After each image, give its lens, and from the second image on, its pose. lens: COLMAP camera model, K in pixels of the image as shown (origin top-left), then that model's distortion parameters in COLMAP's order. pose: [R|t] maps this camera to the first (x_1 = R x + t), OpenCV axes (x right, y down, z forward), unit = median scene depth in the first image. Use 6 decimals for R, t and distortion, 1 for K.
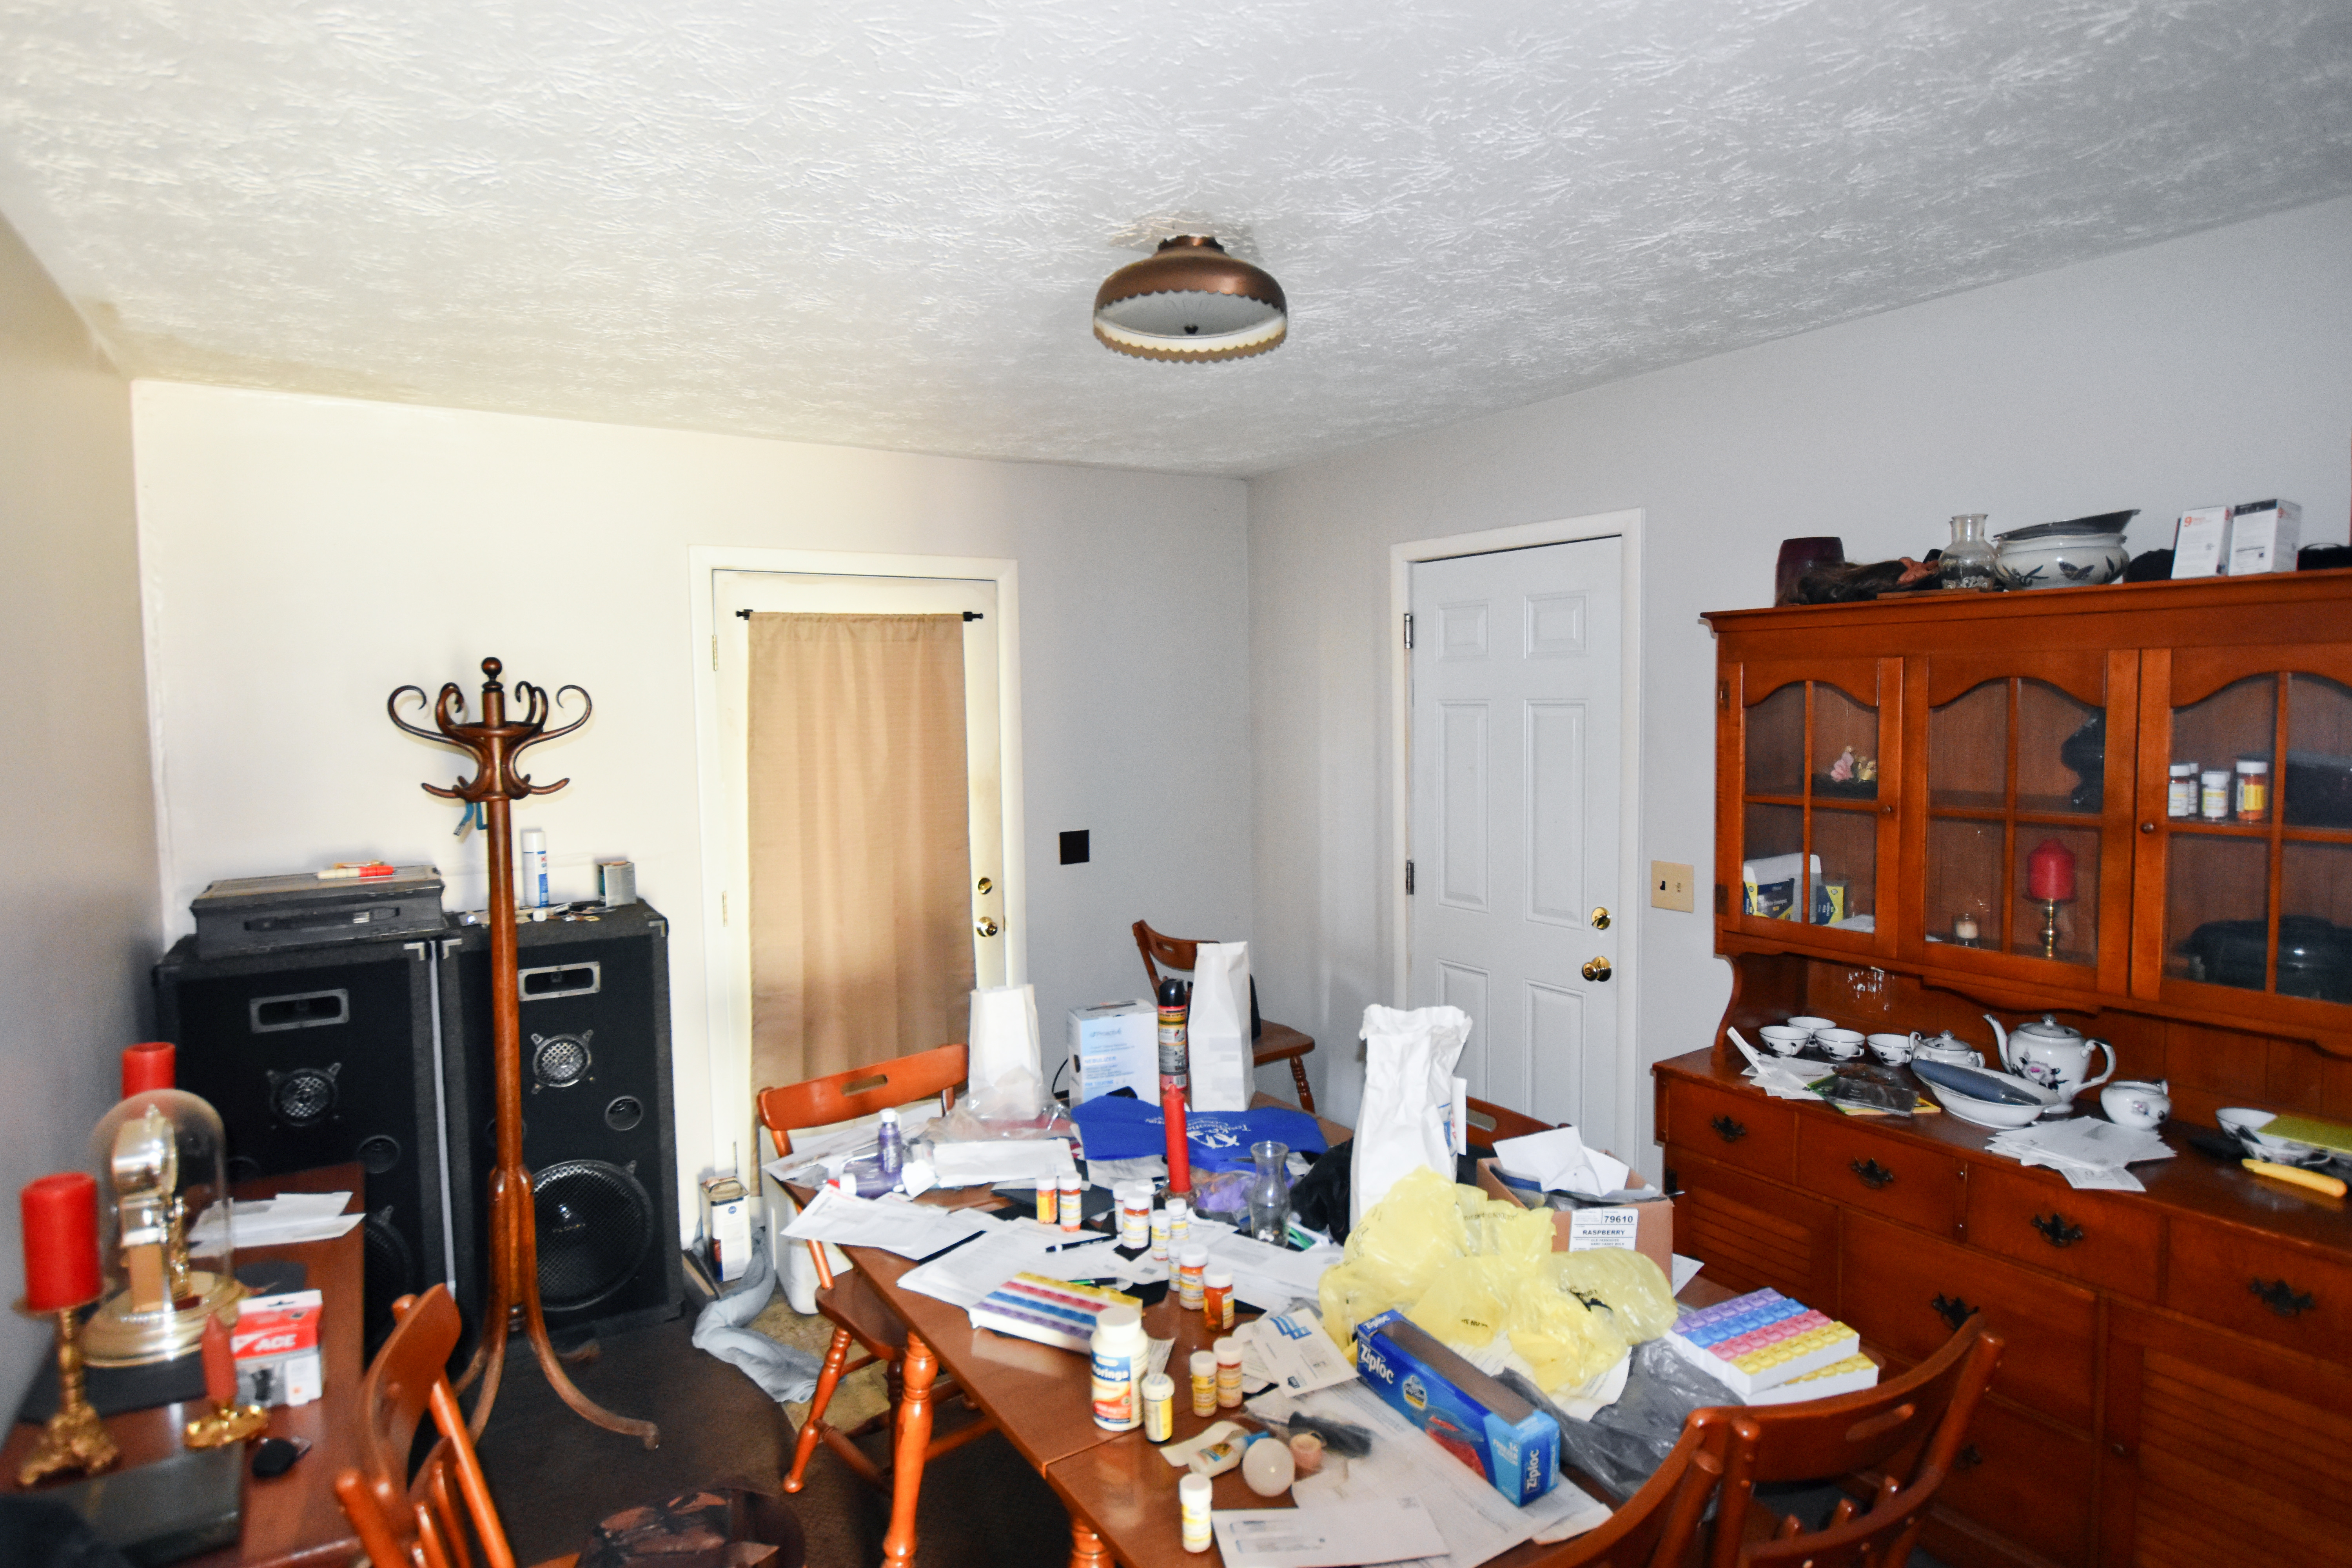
lens RADIAL K [[1273.7, 0, 1177.9], [0, 1273.7, 785.8], [0, 0, 1]] dist [-0.014602, 0.000958]
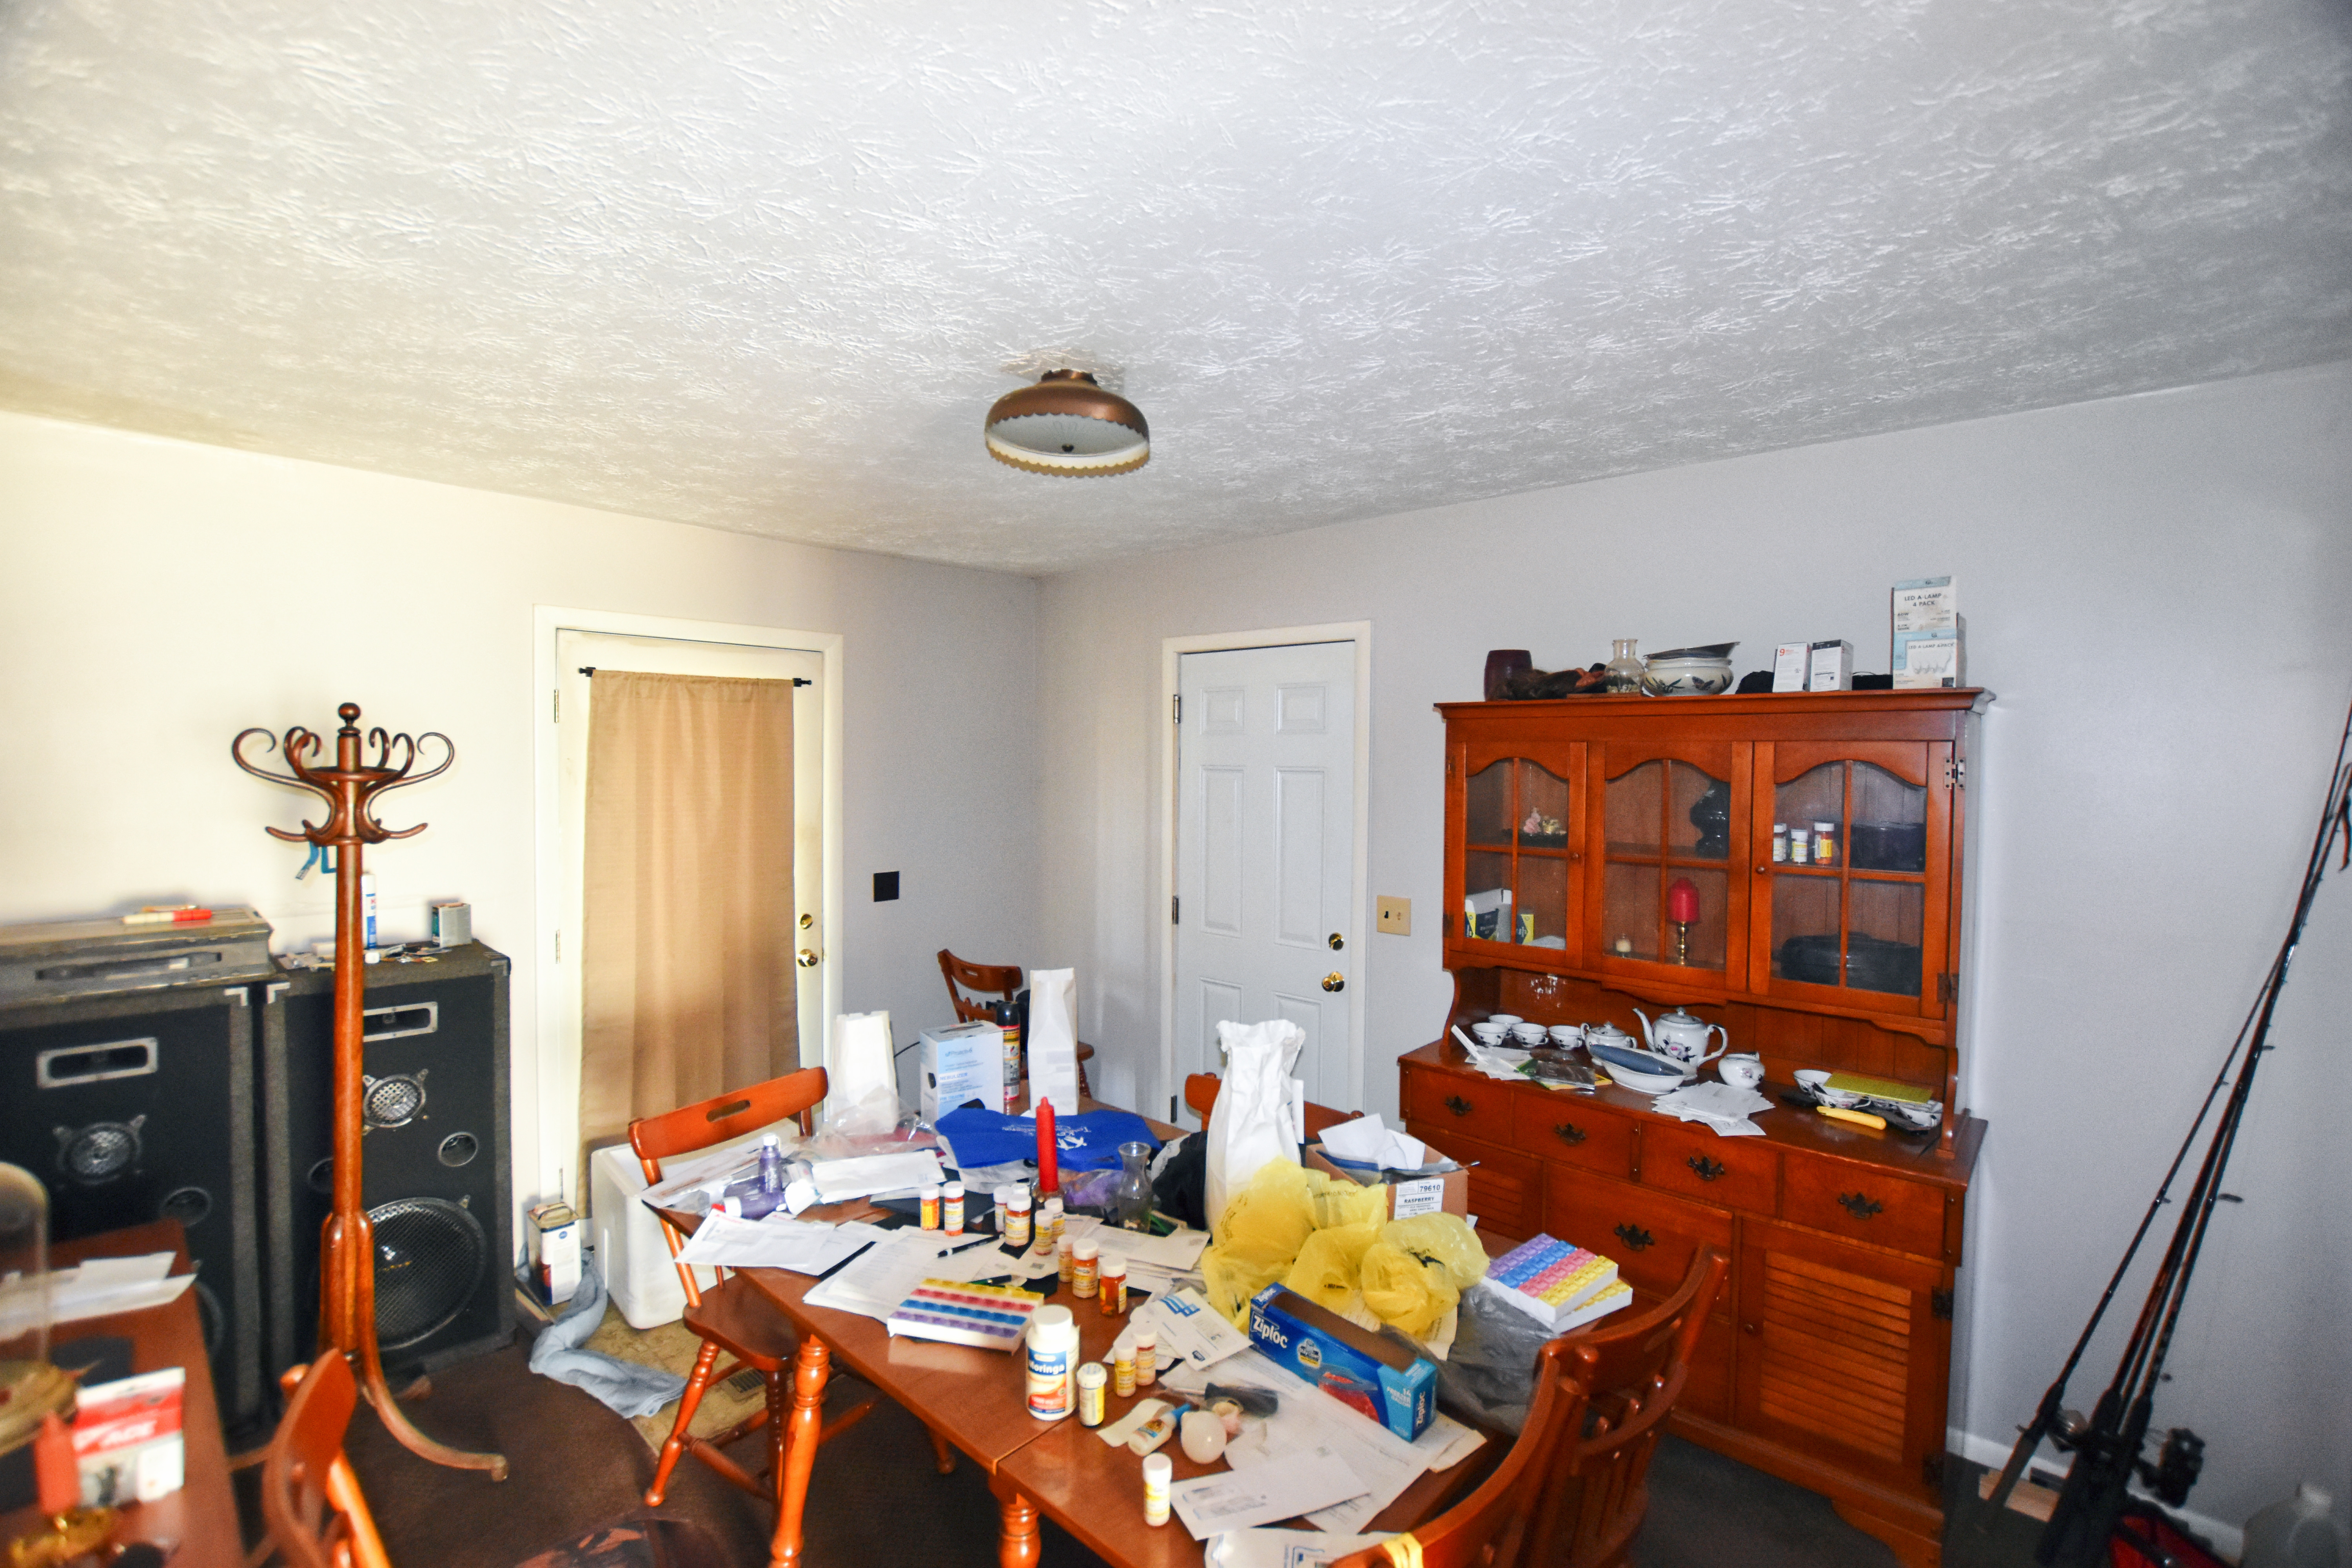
lens RADIAL K [[1039.2, 0, 1179.5], [0, 1039.2, 785.5], [0, 0, 1]] dist [-0.029937, 0.003734]
pose [[0.967301, 0.018033, 0.252990, -0.112654], [-0.006631, 0.998926, -0.045851, -0.002589], [-0.253546, 0.042674, 0.966382, 0.052305]]
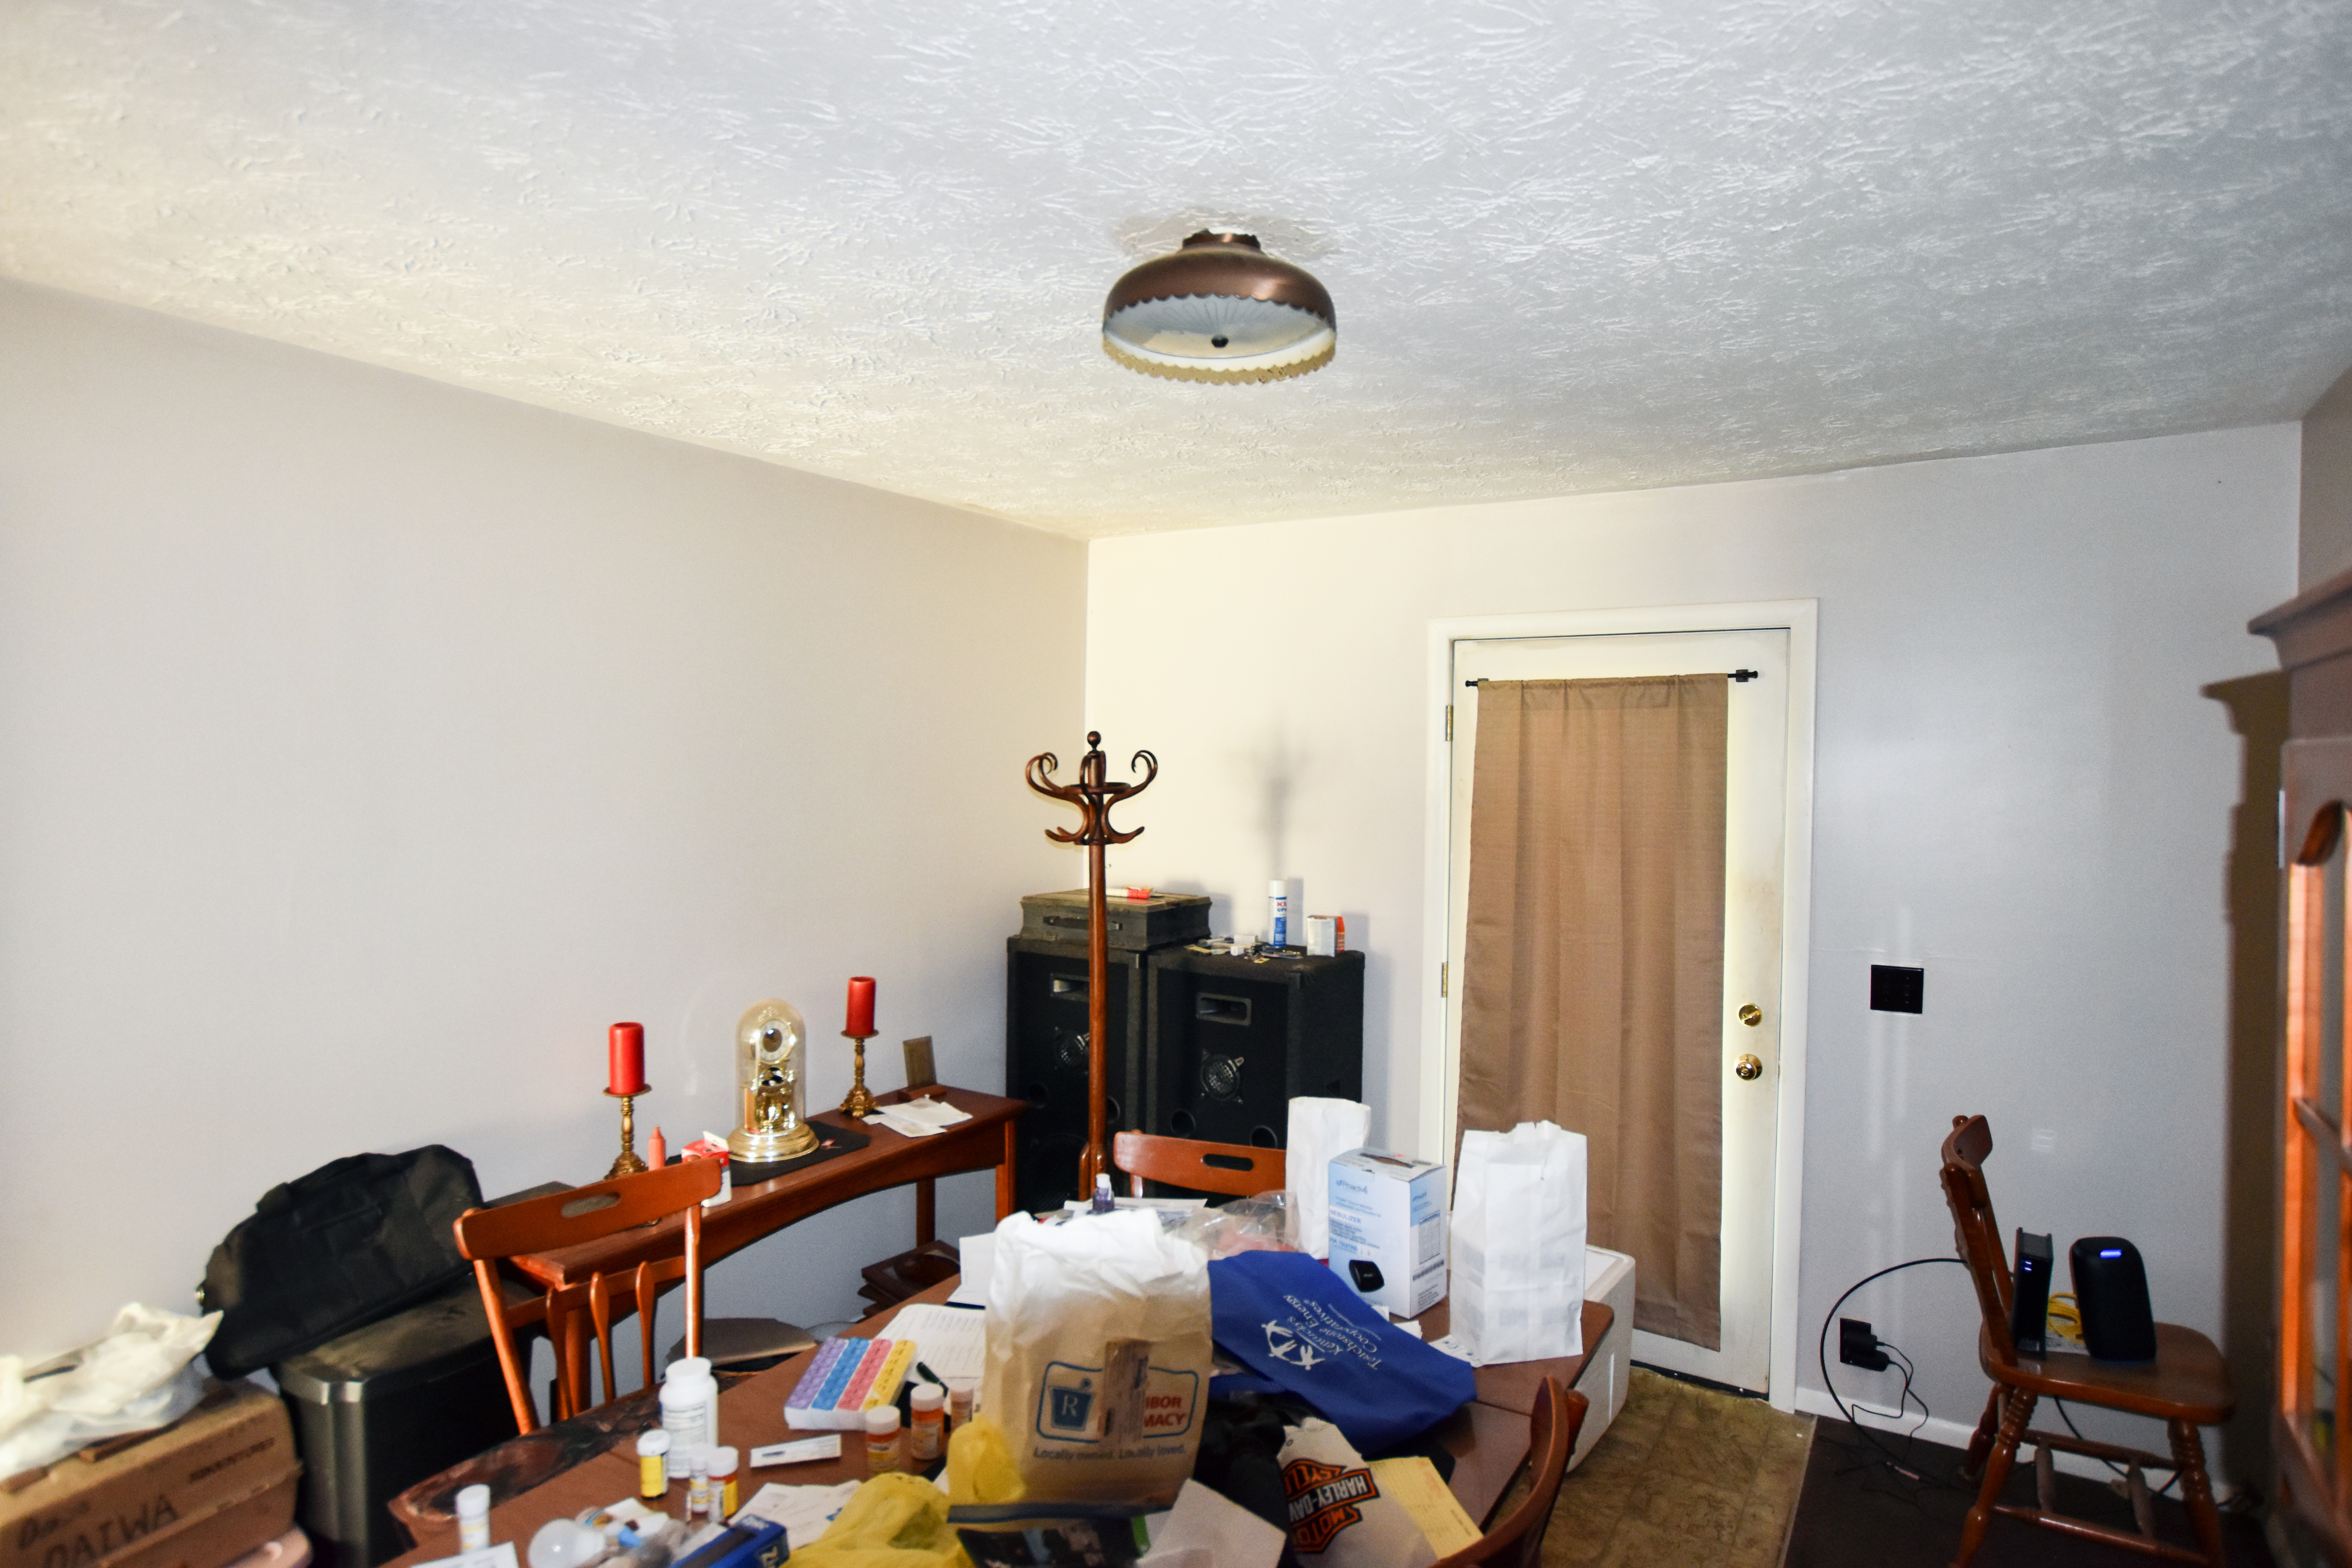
lens RADIAL K [[1293.3, 0, 1176.0], [0, 1293.3, 784.0], [0, 0, 1]] dist [-0.013272, -0.000630]
pose [[0.429902, 0.033029, -0.902271, 0.695666], [-0.083359, 0.996514, -0.003239, -0.054256], [0.899019, 0.076605, 0.431157, 0.557077]]
